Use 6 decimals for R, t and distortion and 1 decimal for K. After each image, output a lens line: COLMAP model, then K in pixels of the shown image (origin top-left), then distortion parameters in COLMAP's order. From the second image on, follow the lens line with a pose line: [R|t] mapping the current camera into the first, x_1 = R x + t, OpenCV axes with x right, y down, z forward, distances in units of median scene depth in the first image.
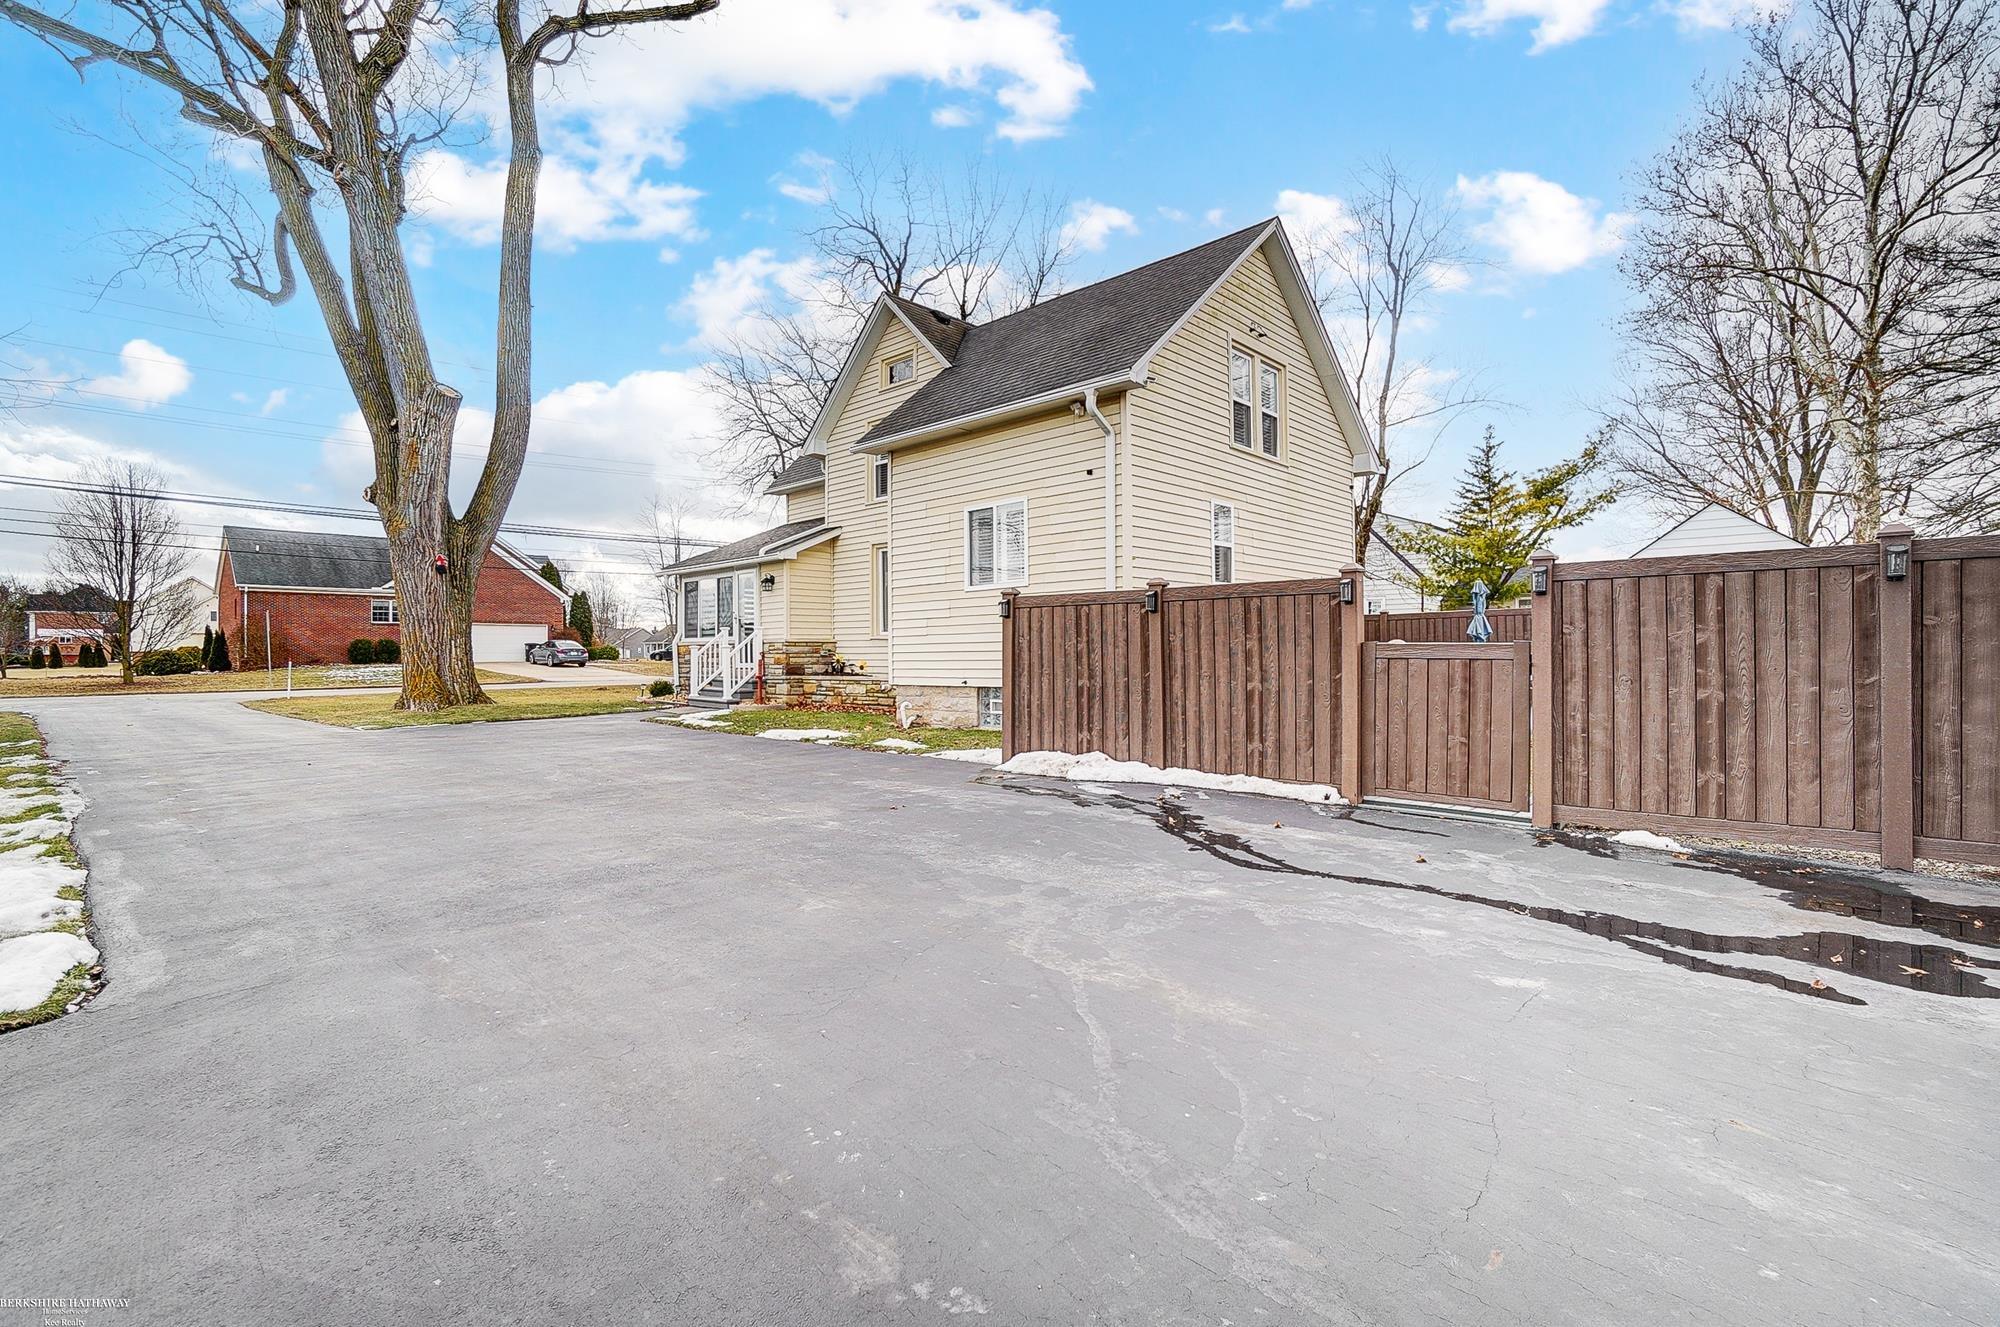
lens RADIAL K [[891.1, 0, 1005.6], [0, 891.1, 653.8], [0, 0, 1]] dist [0.000108, 0.000474]
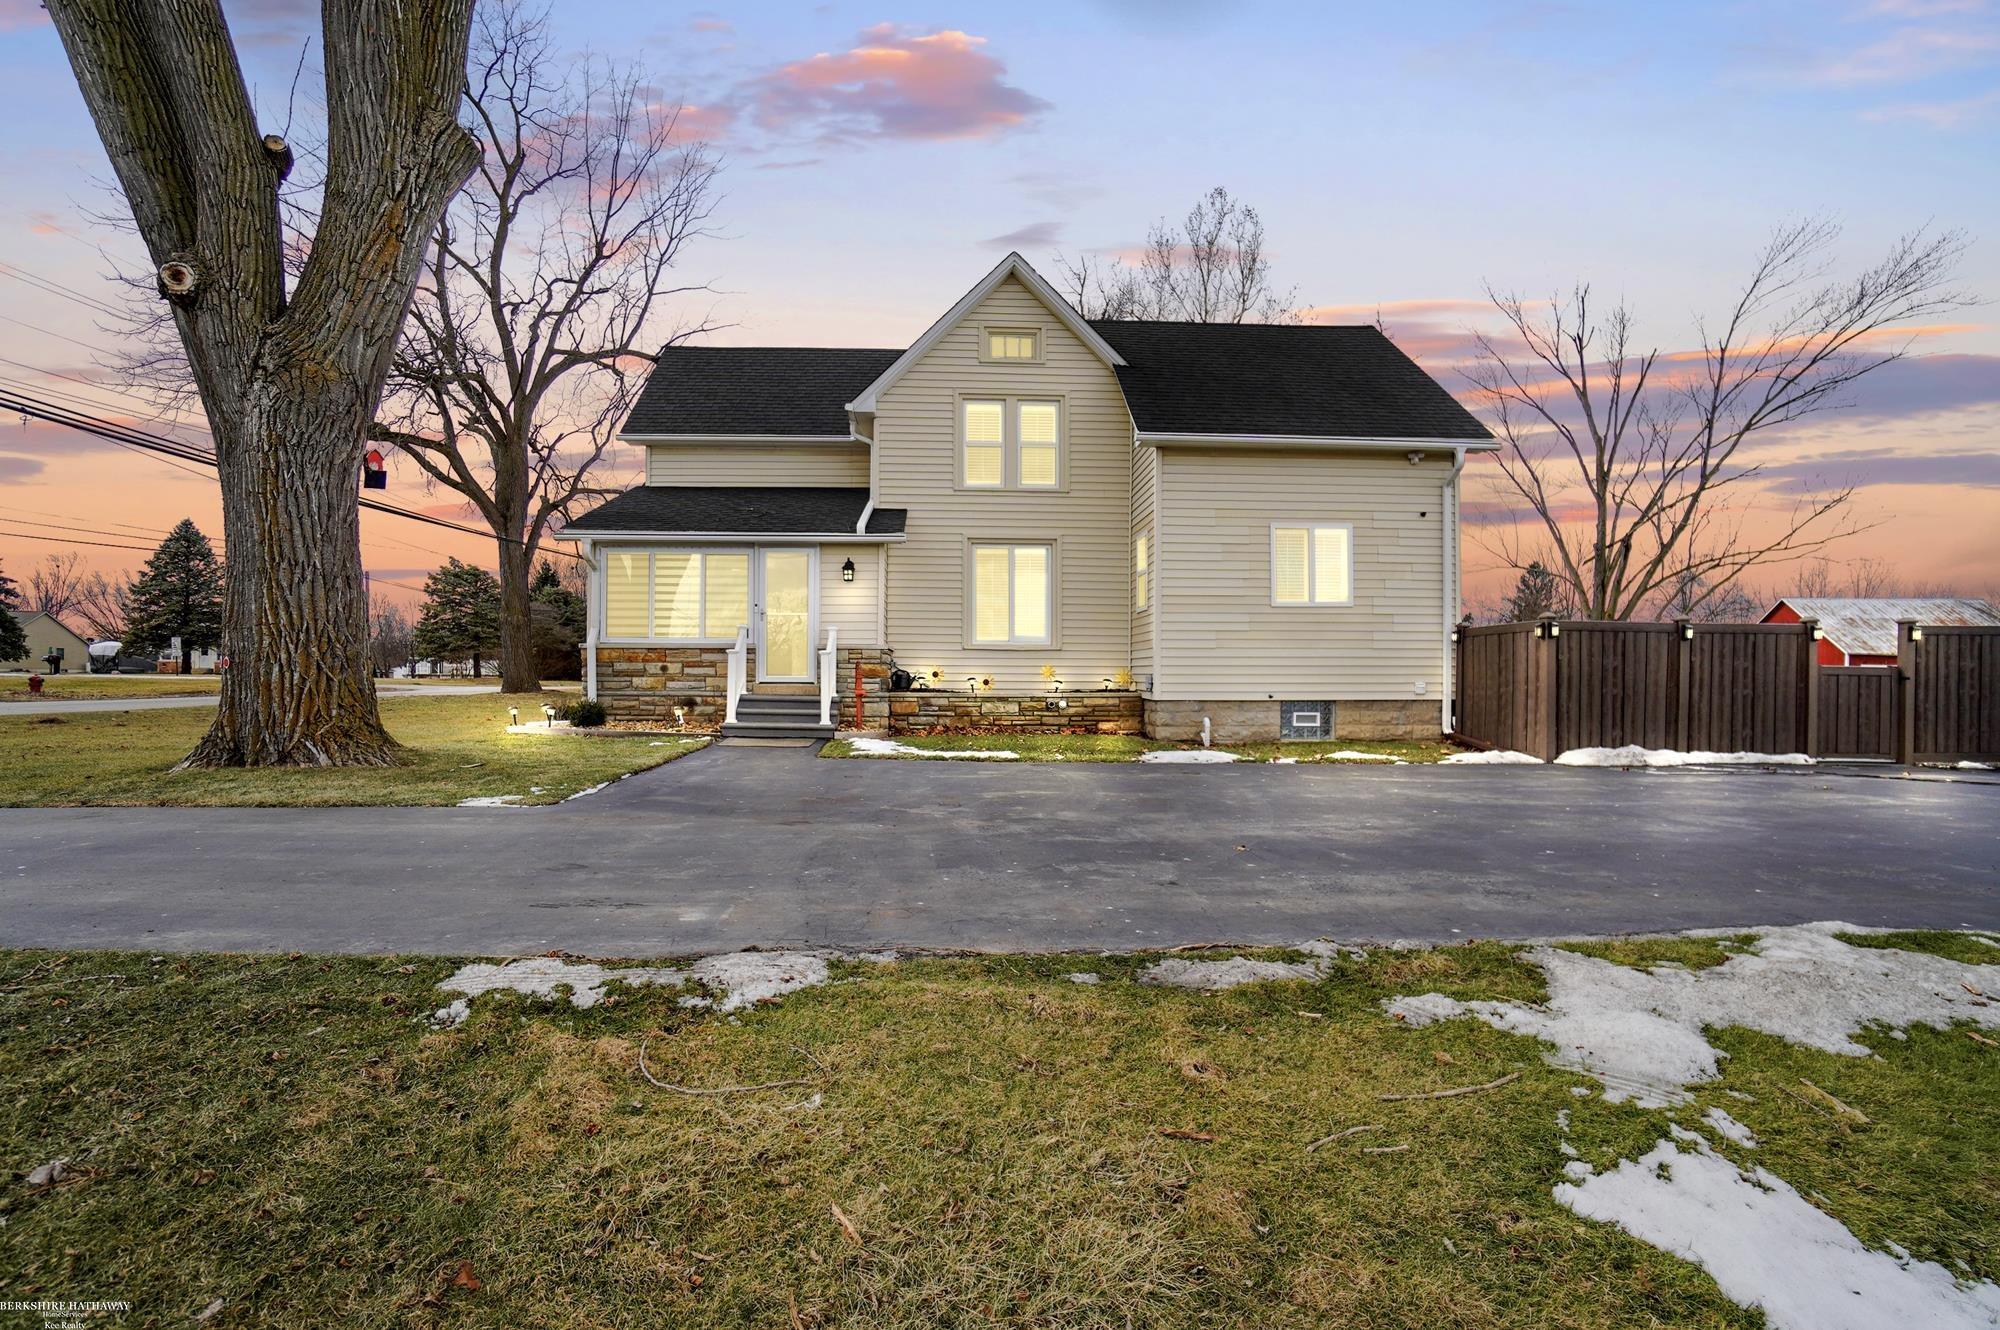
lens RADIAL K [[891.1, 0, 1002.4], [0, 891.1, 679.3], [0, 0, 1]] dist [0.000108, 0.000474]
pose [[0.699511, -0.000857, 0.714621, -1.247443], [-0.008259, 0.999923, 0.009283, 0.007646], [-0.714574, -0.012396, 0.699450, 0.627755]]
